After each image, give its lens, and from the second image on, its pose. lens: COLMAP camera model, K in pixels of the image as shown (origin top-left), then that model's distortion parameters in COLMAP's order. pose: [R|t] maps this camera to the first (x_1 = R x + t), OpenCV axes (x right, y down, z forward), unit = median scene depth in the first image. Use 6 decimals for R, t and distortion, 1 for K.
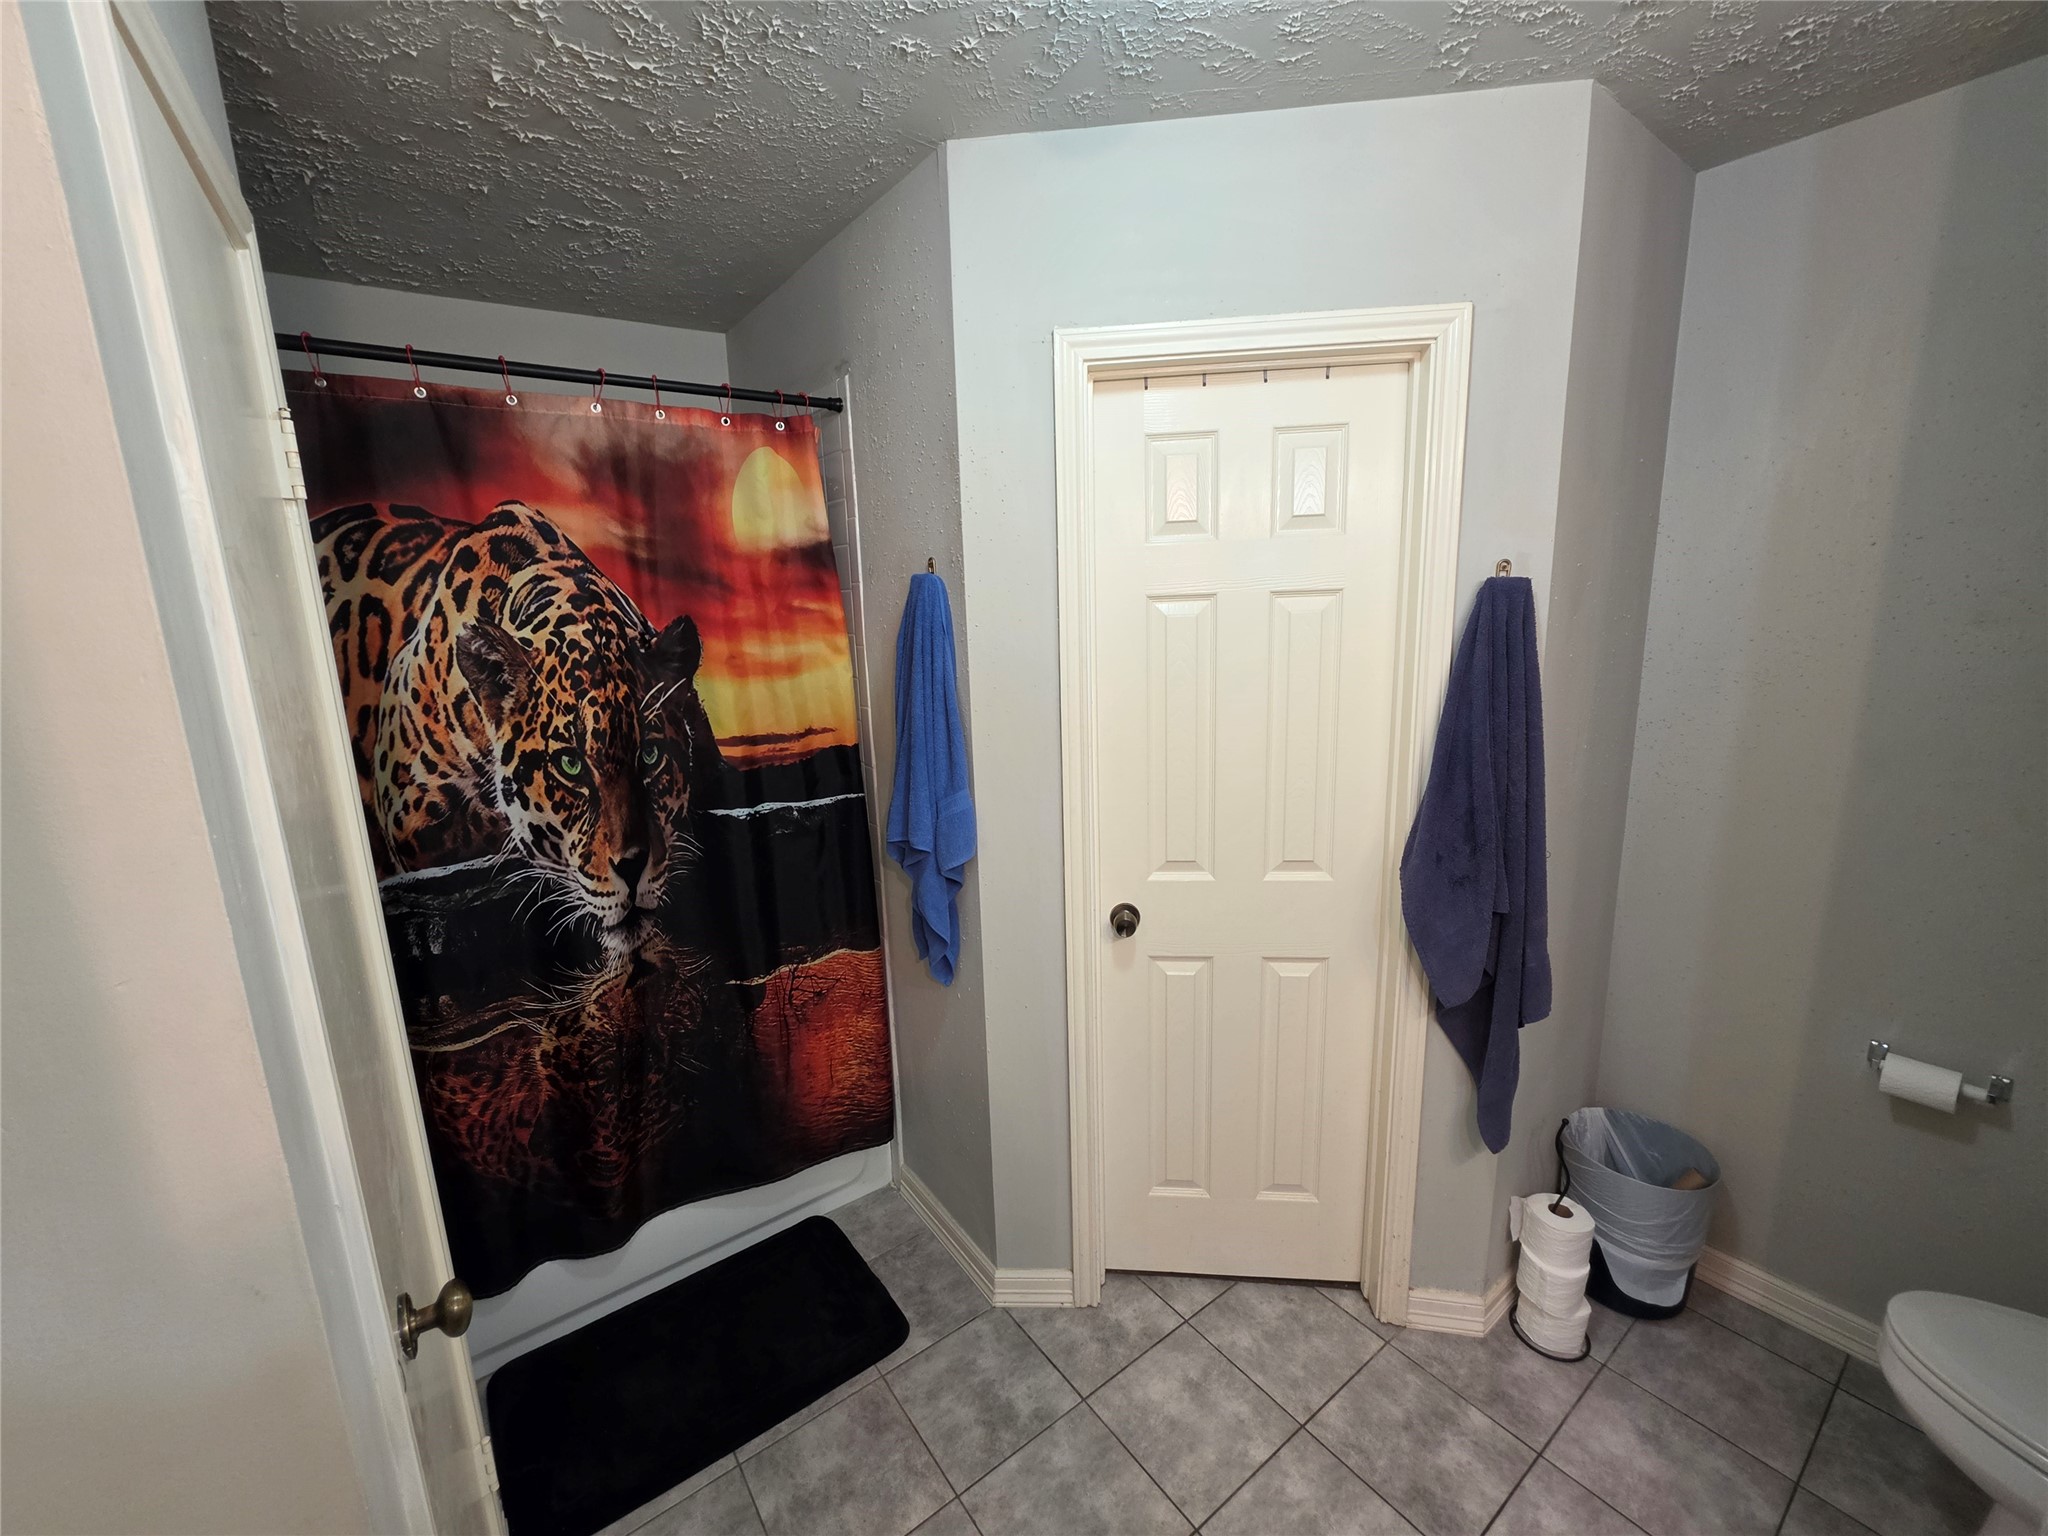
lens RADIAL K [[824.2, 0, 1017.1], [0, 824.2, 763.6], [0, 0, 1]] dist [-0.005471, 0.000808]
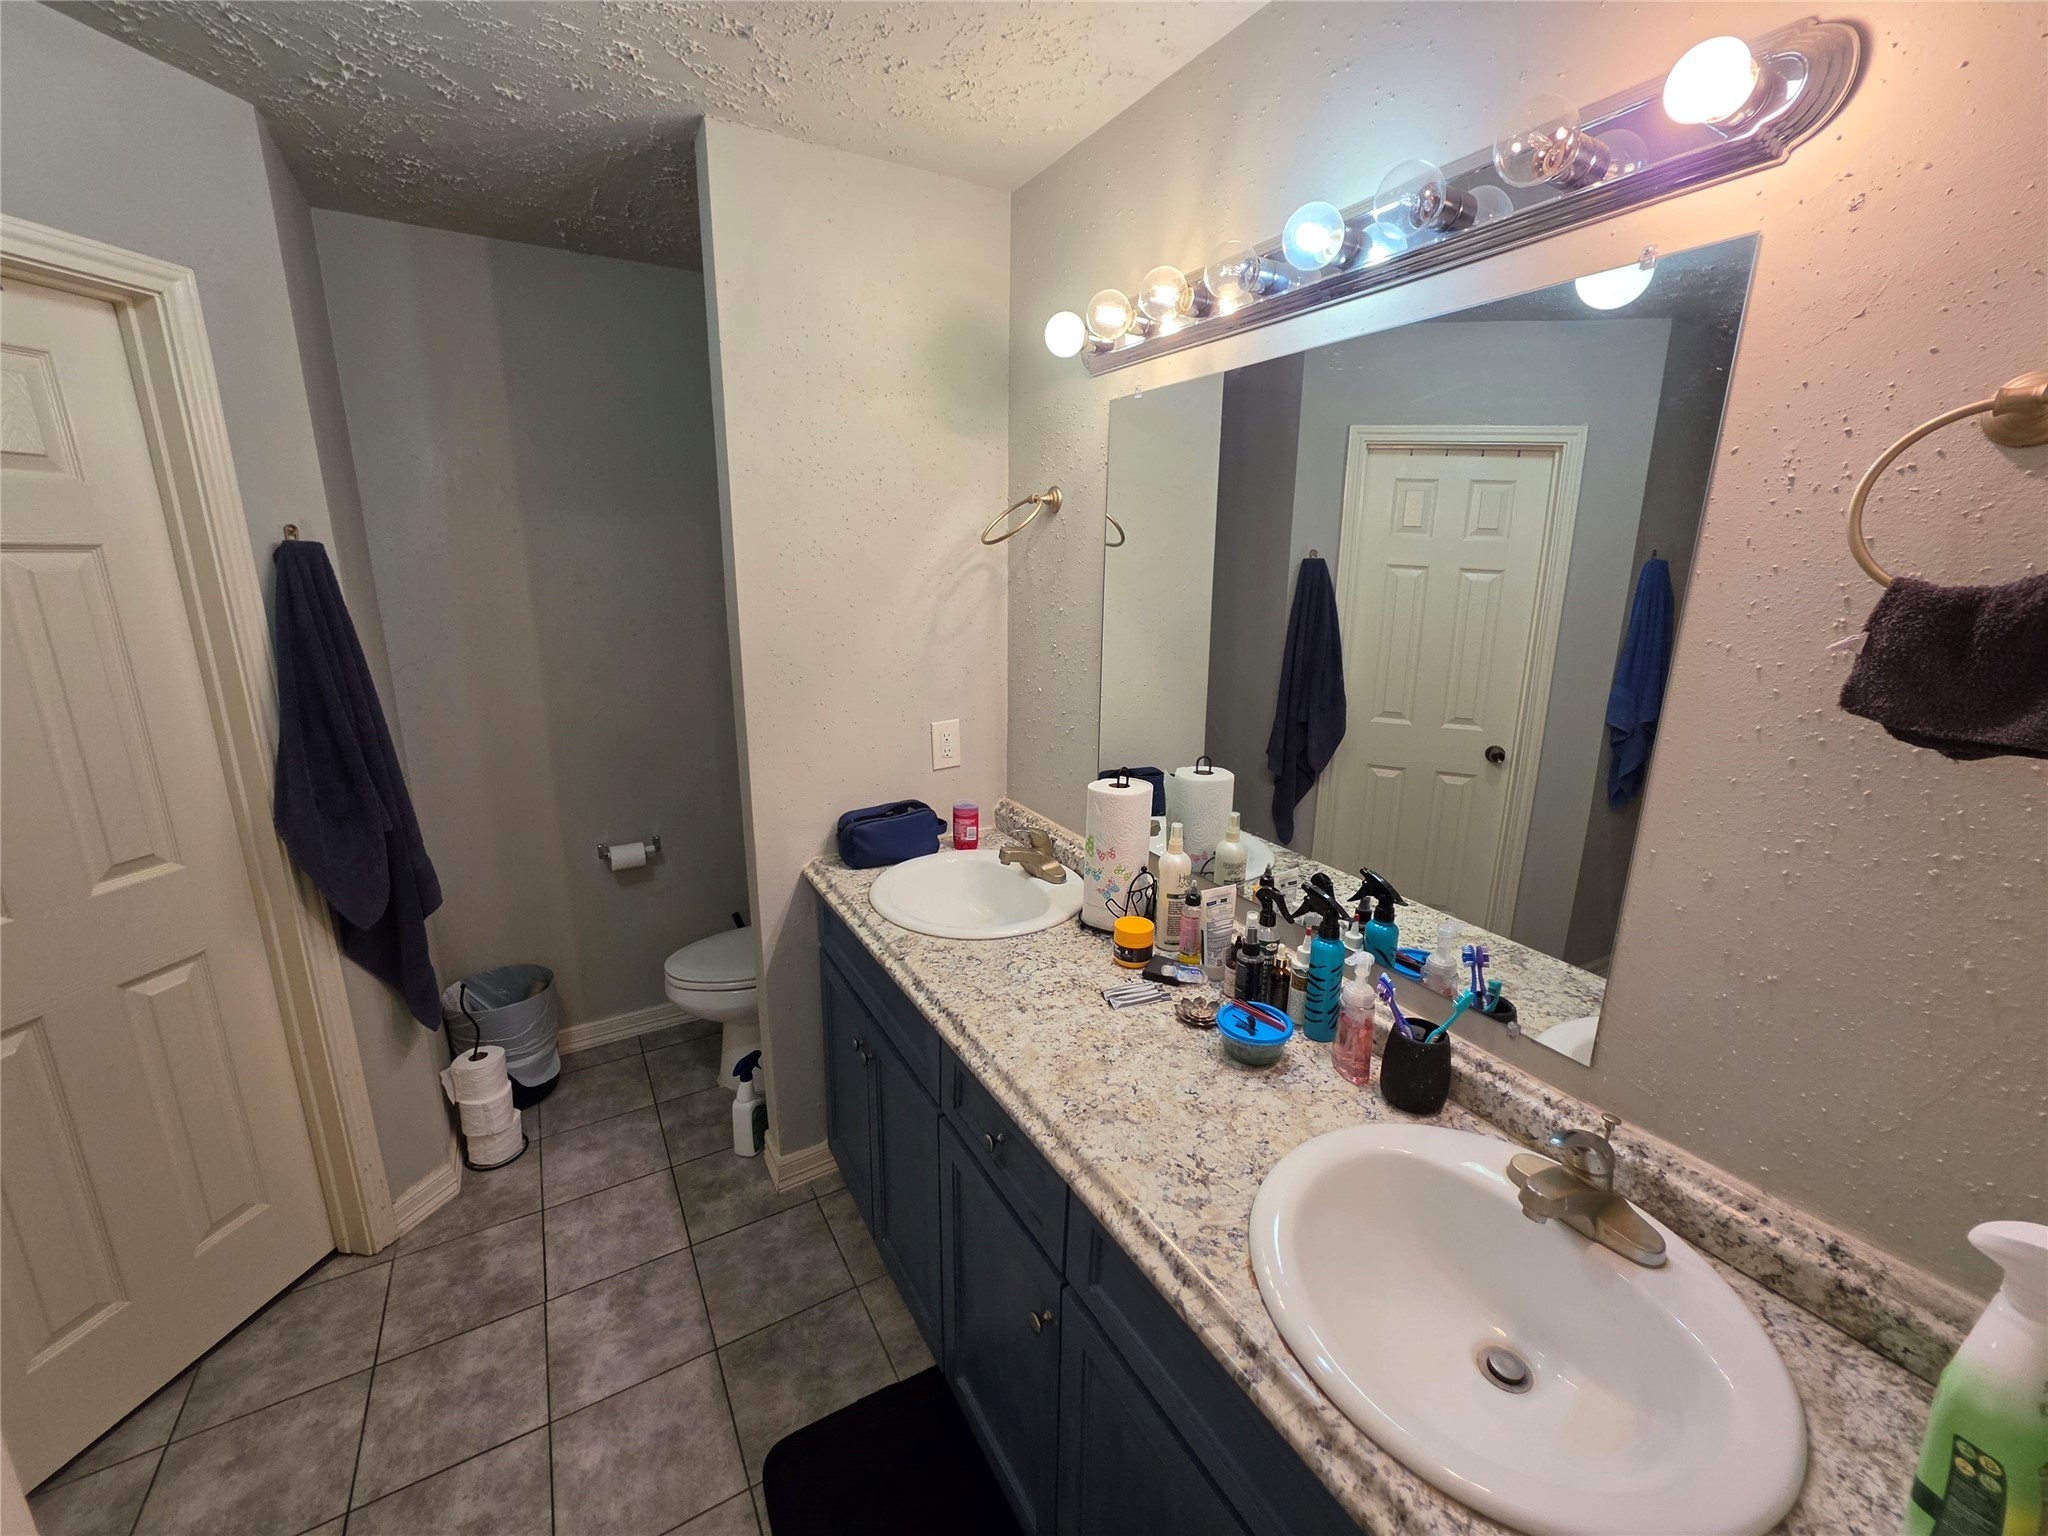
lens RADIAL K [[824.2, 0, 1017.1], [0, 824.2, 763.6], [0, 0, 1]] dist [-0.005471, 0.000808]
pose [[0.104173, -0.210009, 0.972134, -0.390699], [0.180505, 0.965211, 0.189171, 0.025039], [-0.978042, 0.155768, 0.138457, -0.048656]]
